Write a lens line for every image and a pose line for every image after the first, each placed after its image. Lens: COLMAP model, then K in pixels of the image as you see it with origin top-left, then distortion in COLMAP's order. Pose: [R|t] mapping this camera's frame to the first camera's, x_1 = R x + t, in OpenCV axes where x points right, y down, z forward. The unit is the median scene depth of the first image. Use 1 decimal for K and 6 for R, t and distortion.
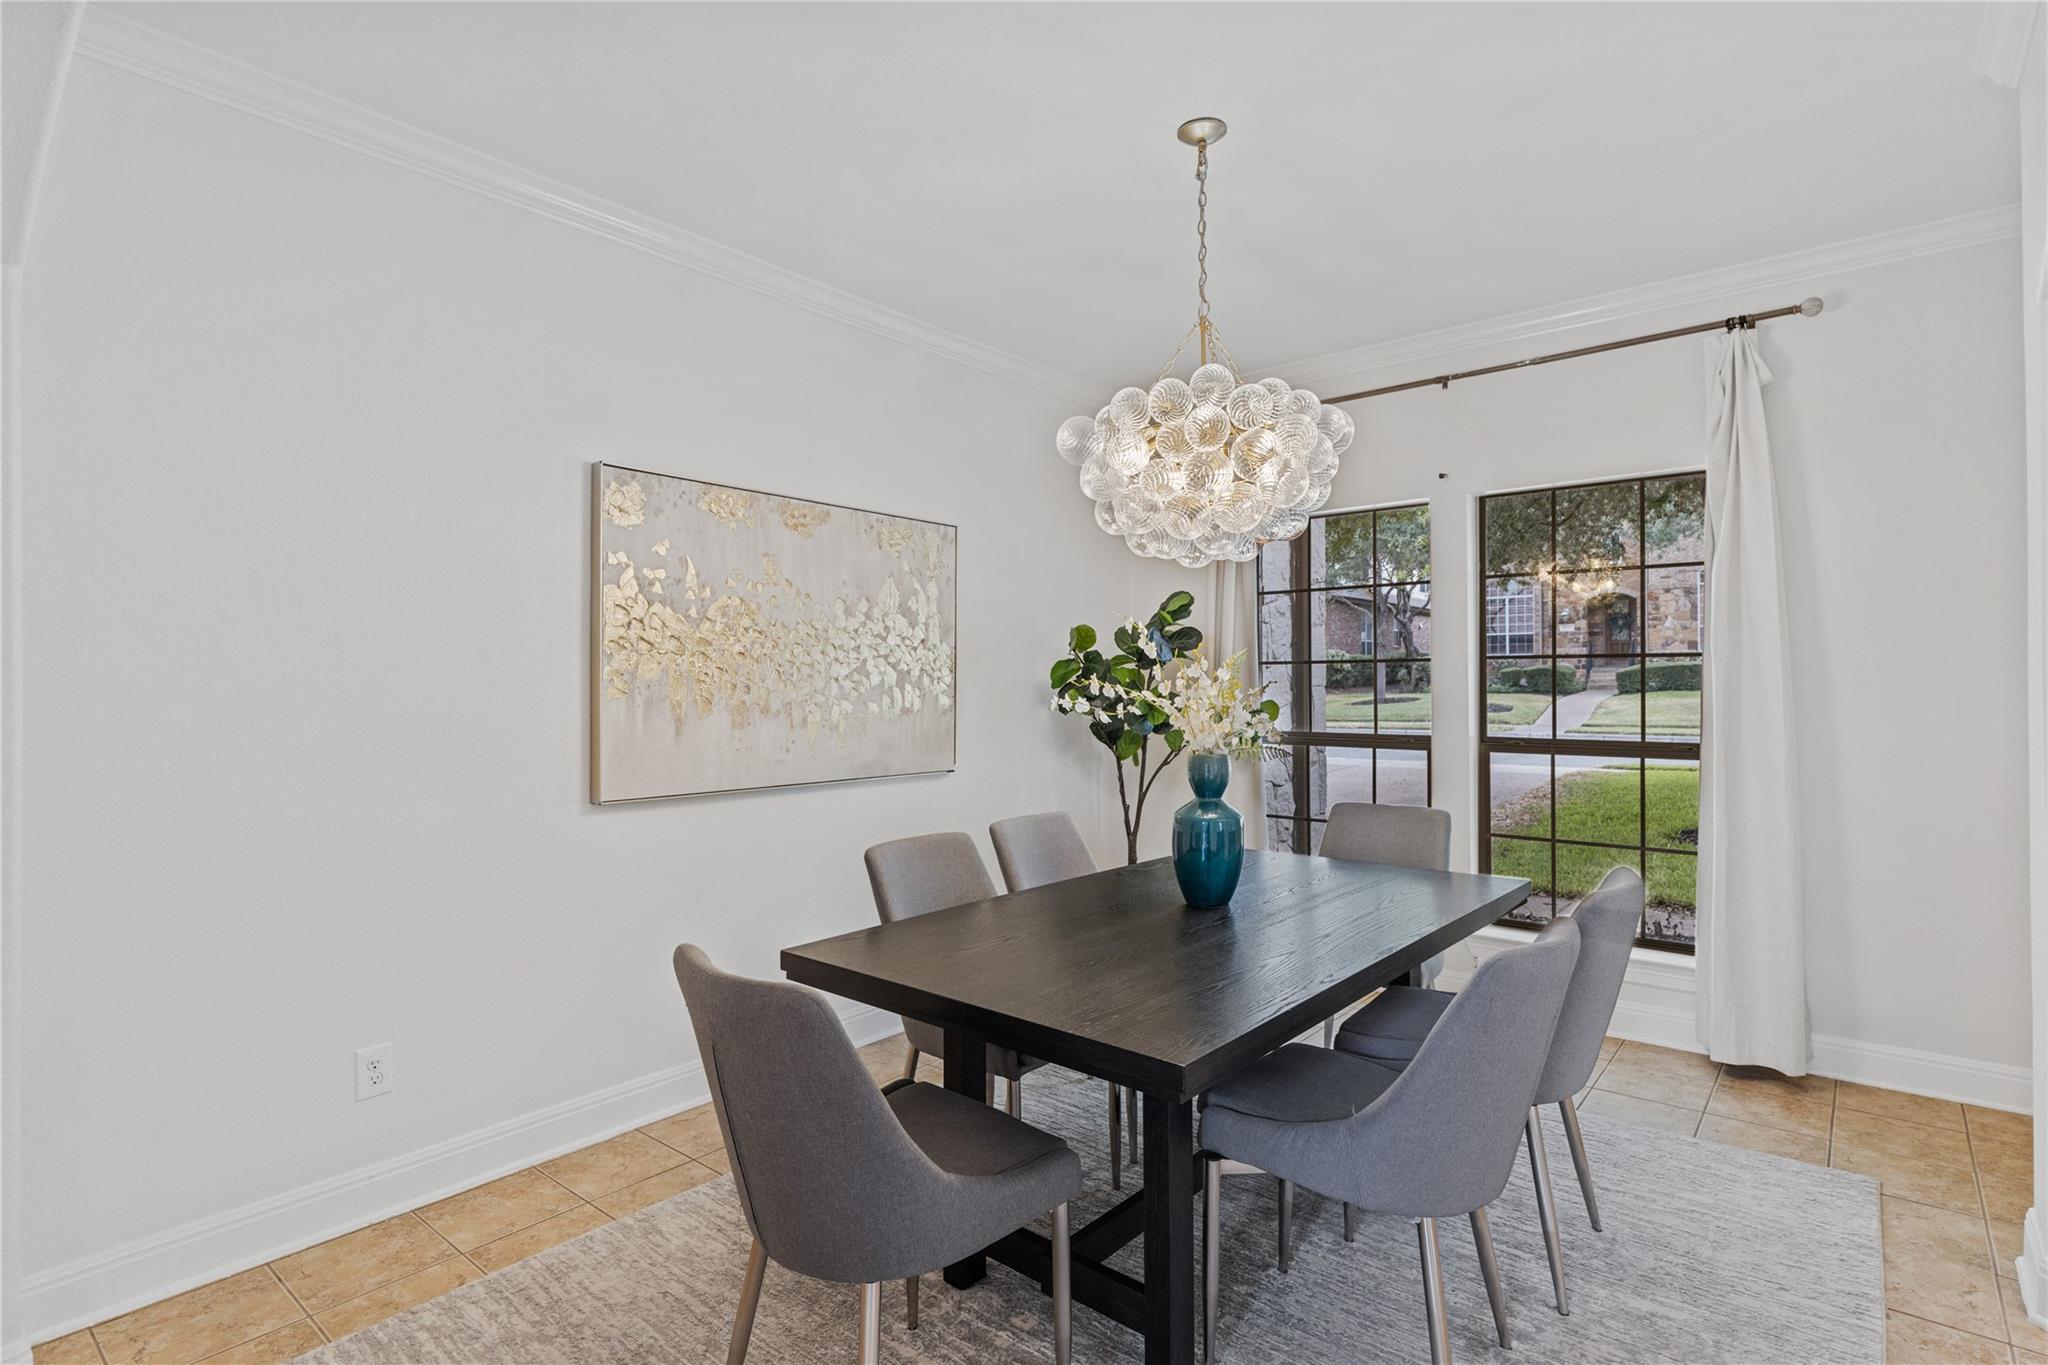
lens RADIAL K [[992.5, 0, 1028.1], [0, 992.5, 667.9], [0, 0, 1]] dist [-0.001421, -0.000124]
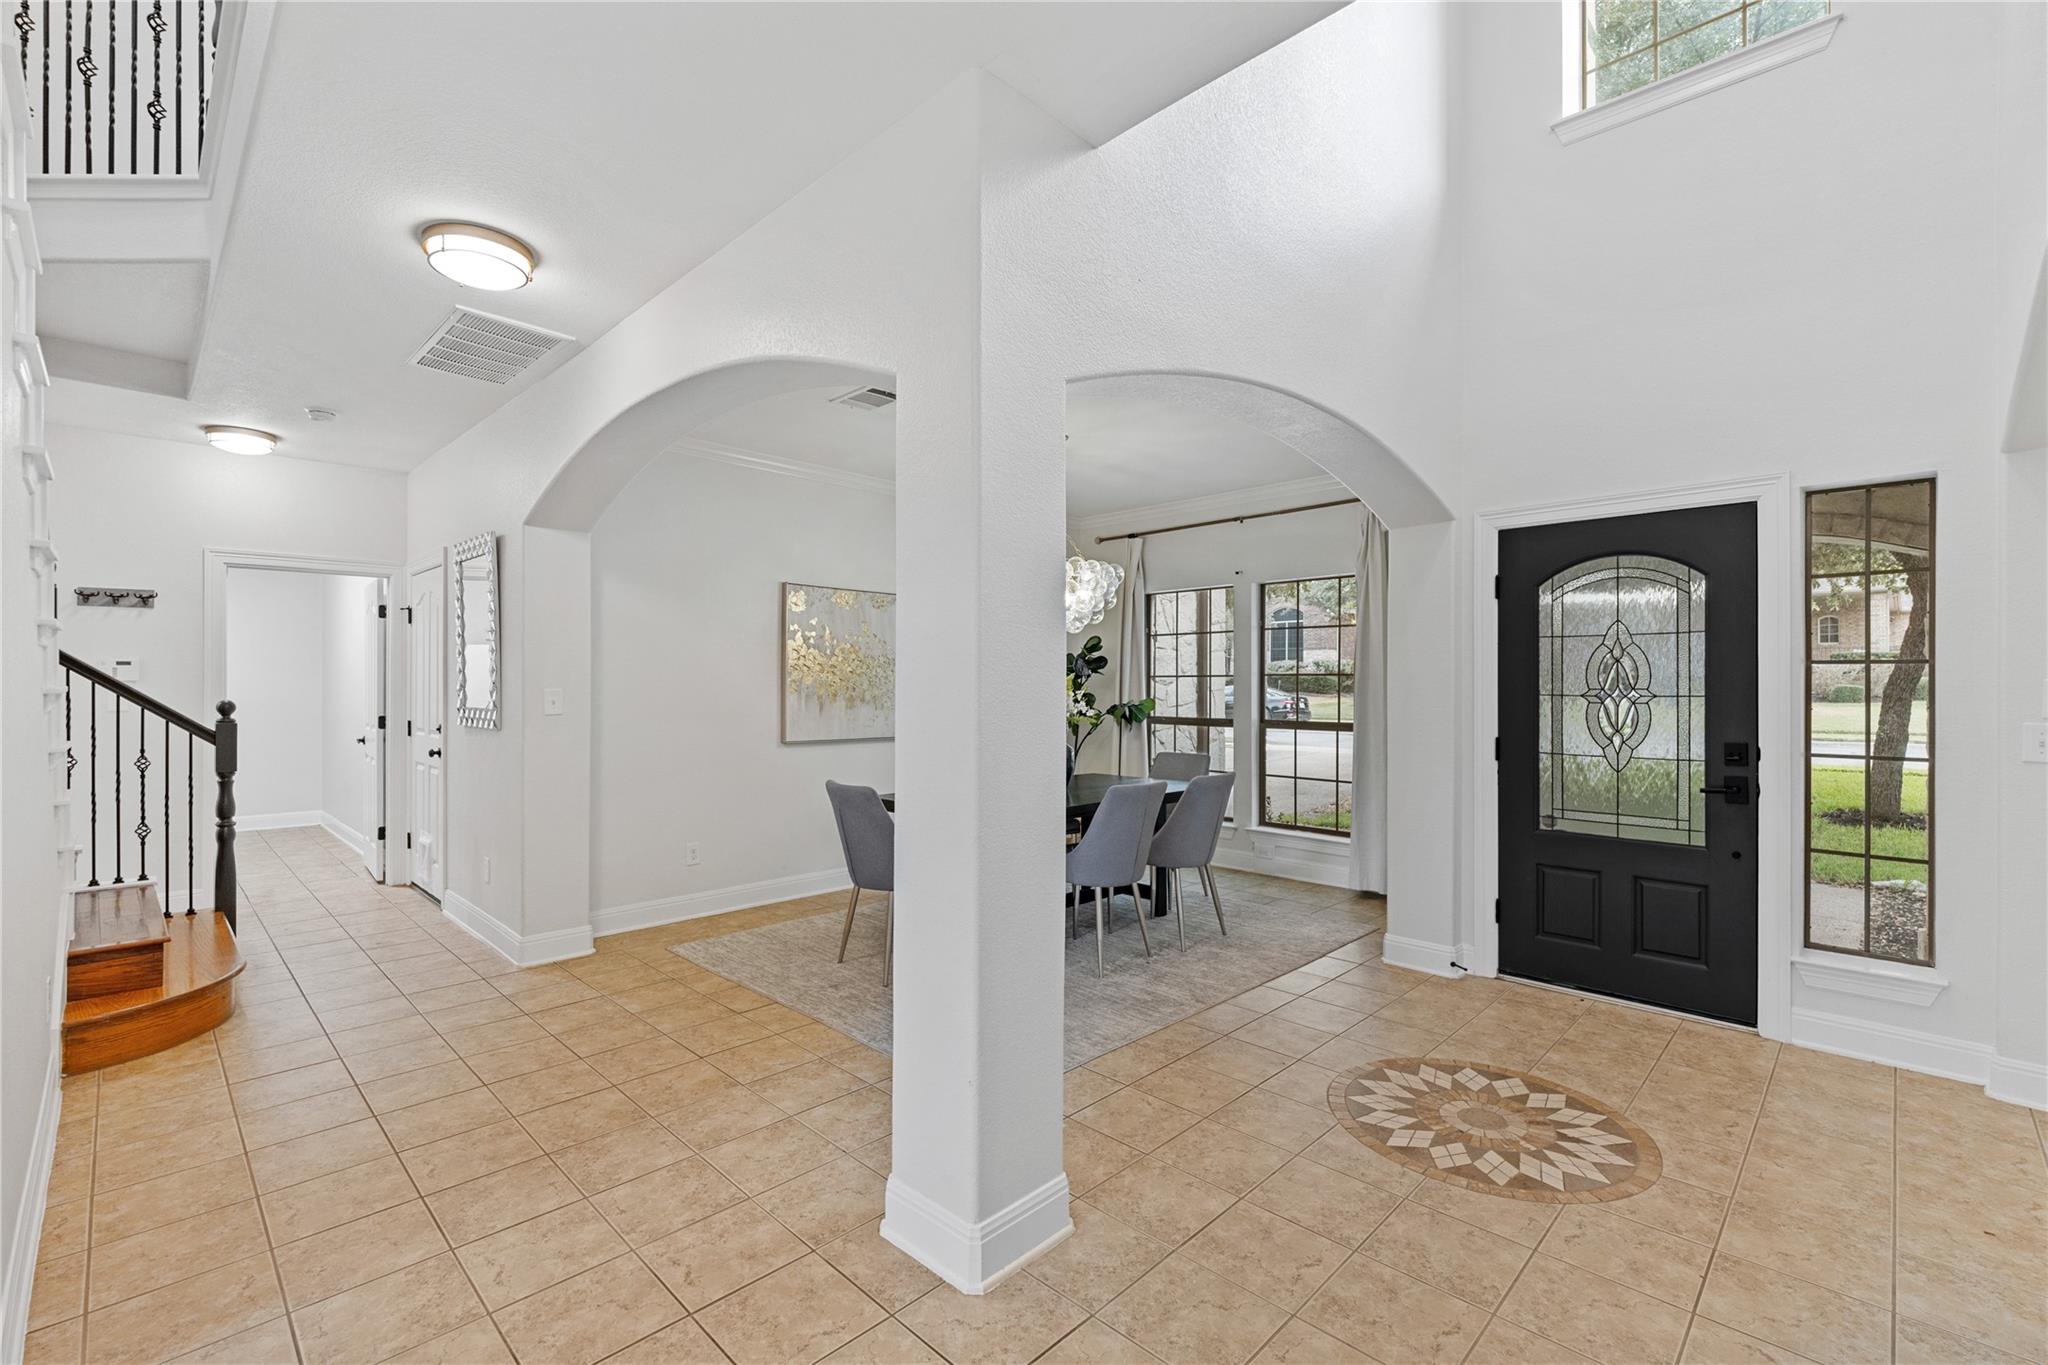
lens RADIAL K [[849.8, 0, 1020.4], [0, 849.8, 683.0], [0, 0, 1]] dist [-0.001783, -0.000045]
pose [[0.995964, 0.007384, -0.089444, 0.225388], [-0.006474, 0.999924, 0.010467, -0.012770], [0.089514, -0.009846, 0.995937, -0.745363]]
